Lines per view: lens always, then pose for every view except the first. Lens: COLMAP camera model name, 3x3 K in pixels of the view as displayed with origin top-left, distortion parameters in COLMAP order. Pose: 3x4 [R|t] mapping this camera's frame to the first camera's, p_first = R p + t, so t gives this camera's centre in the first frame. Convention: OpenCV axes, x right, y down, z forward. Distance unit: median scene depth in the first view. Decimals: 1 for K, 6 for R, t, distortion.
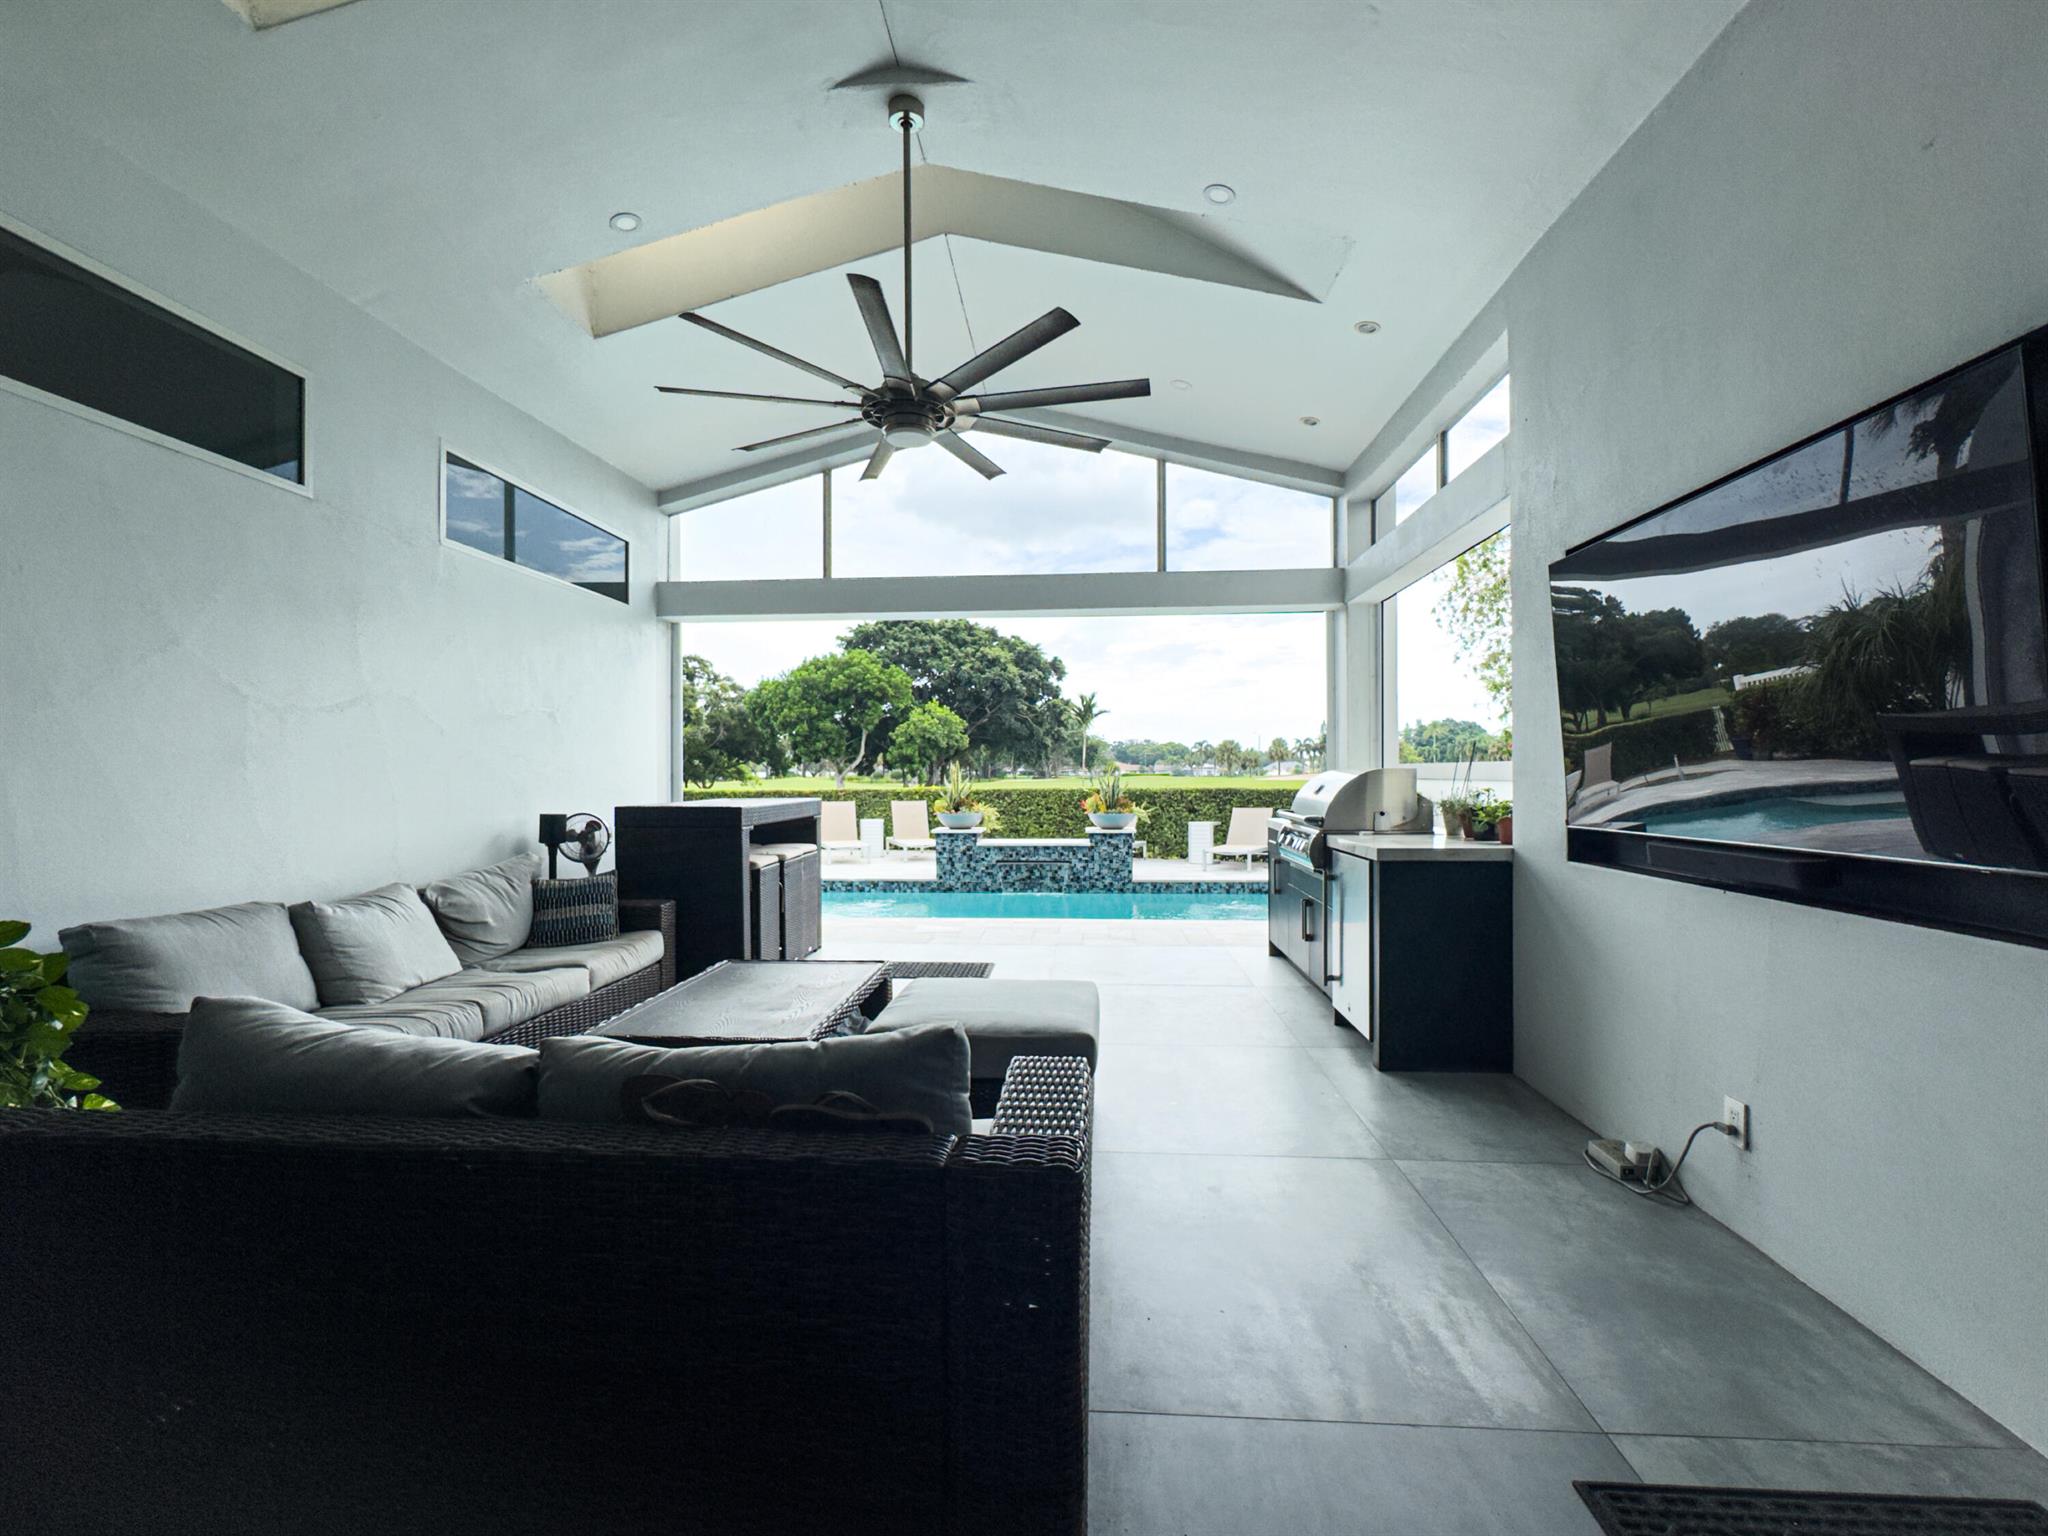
lens RADIAL K [[894.4, 0, 1014.9], [0, 894.4, 777.0], [0, 0, 1]] dist [-0.001876, -0.000013]
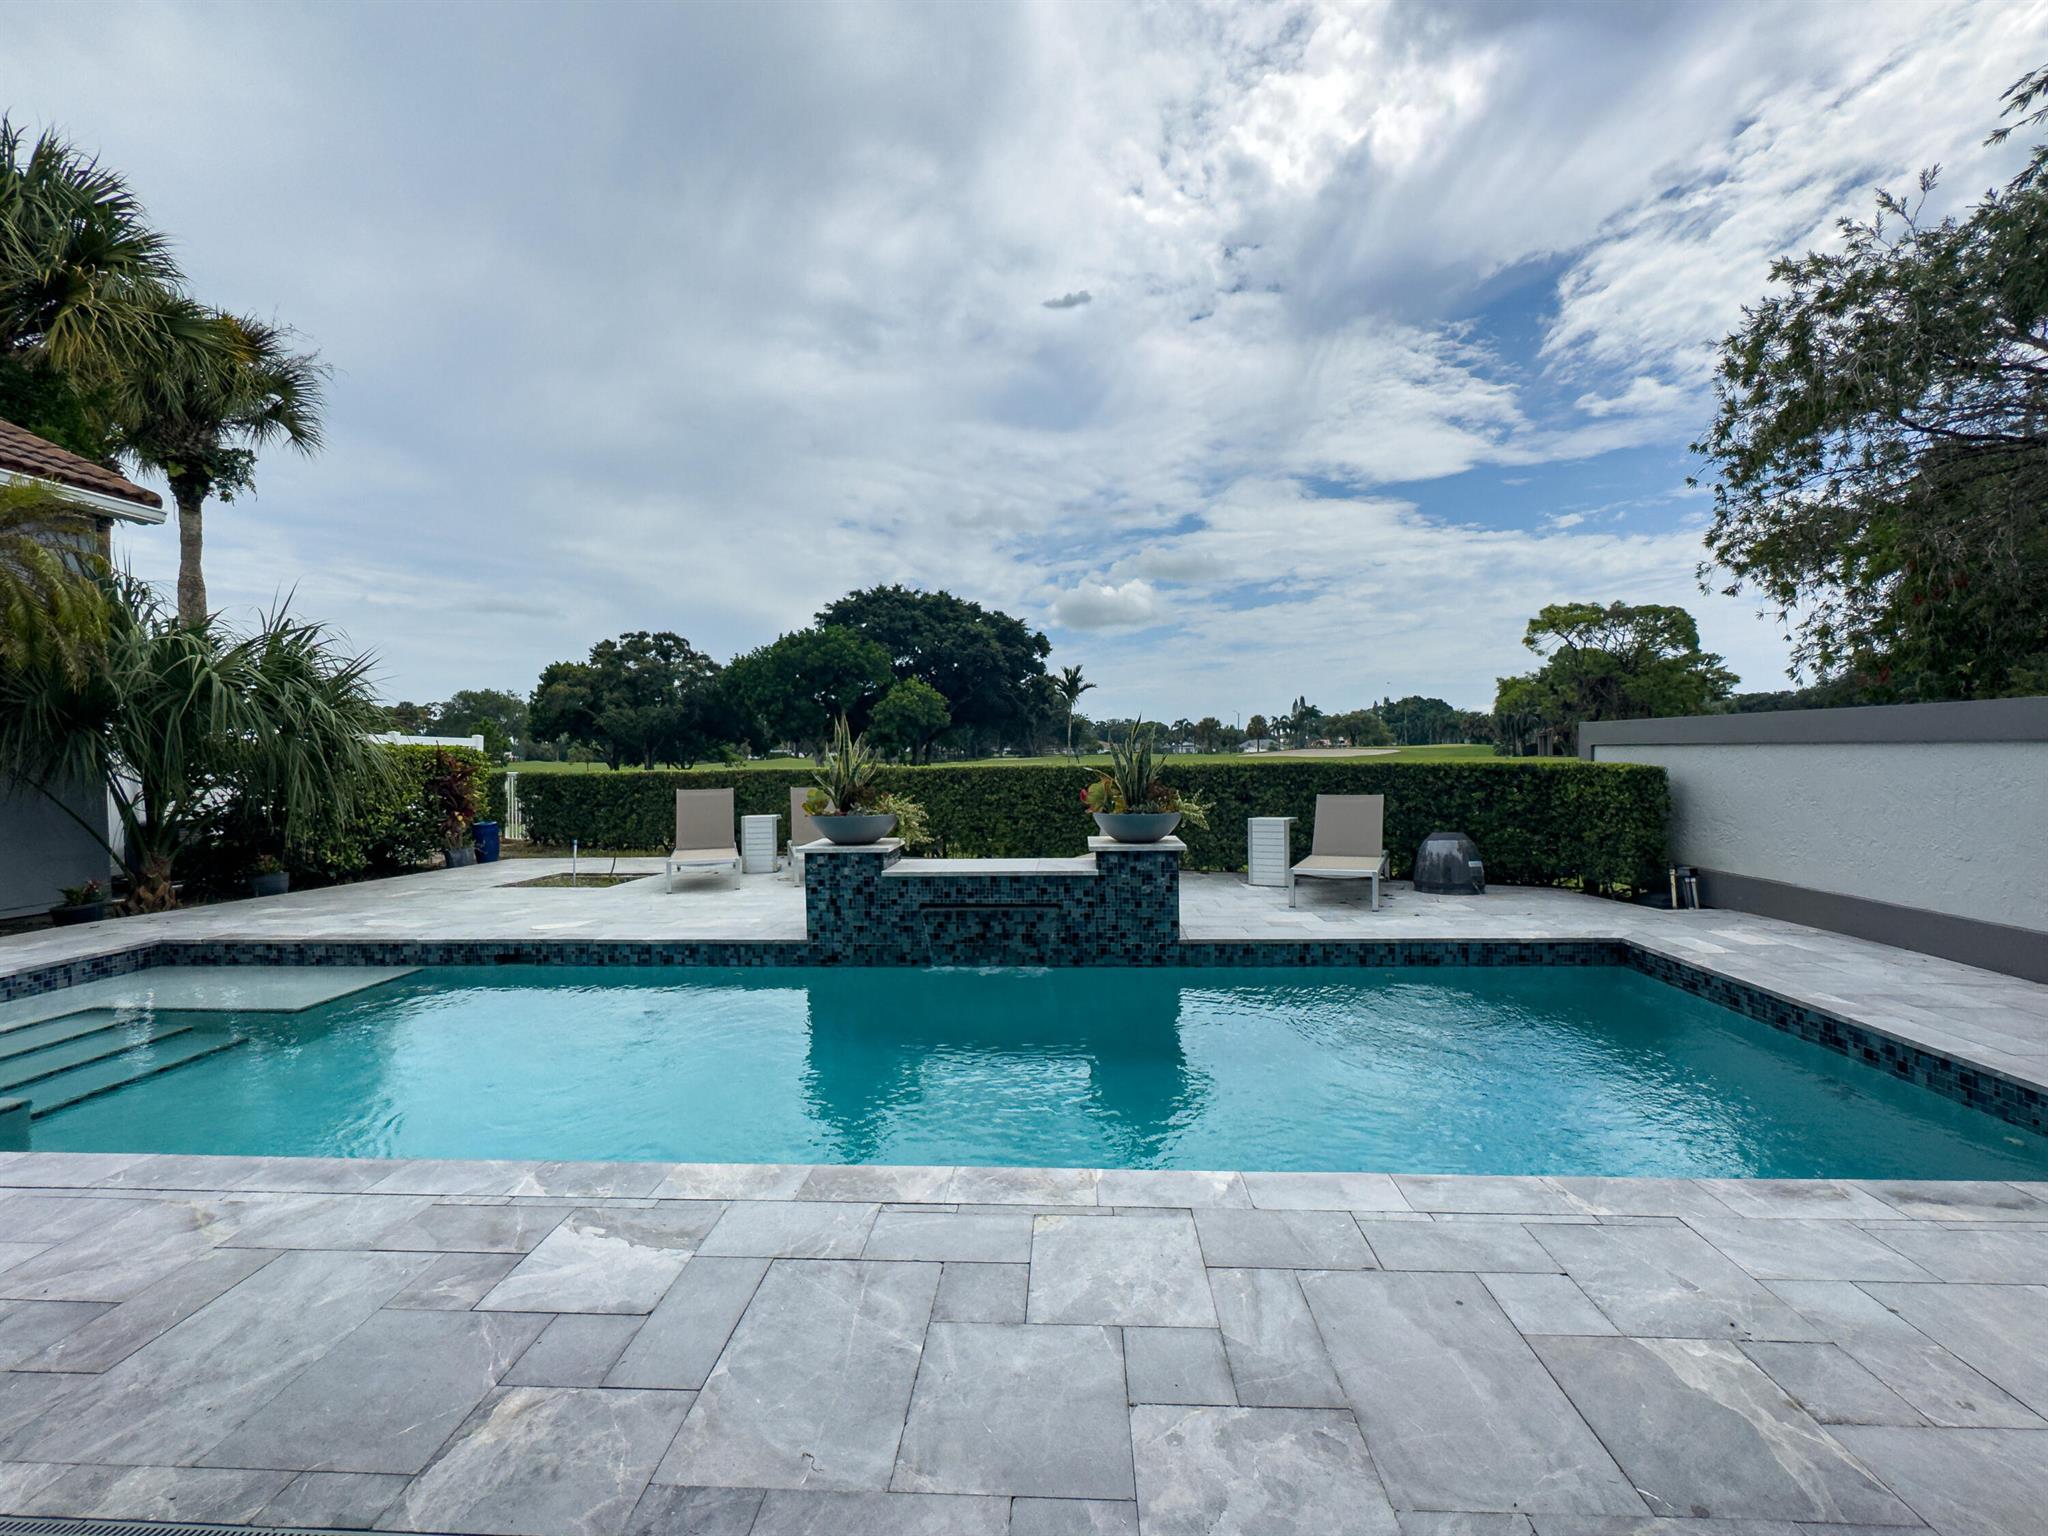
lens RADIAL K [[894.4, 0, 1014.9], [0, 894.4, 777.0], [0, 0, 1]] dist [-0.001876, -0.000013]
pose [[0.999822, -0.009084, 0.016512, 0.026504], [0.008688, 0.999677, 0.023894, 0.006348], [-0.016724, -0.023746, 0.999578, 0.461962]]
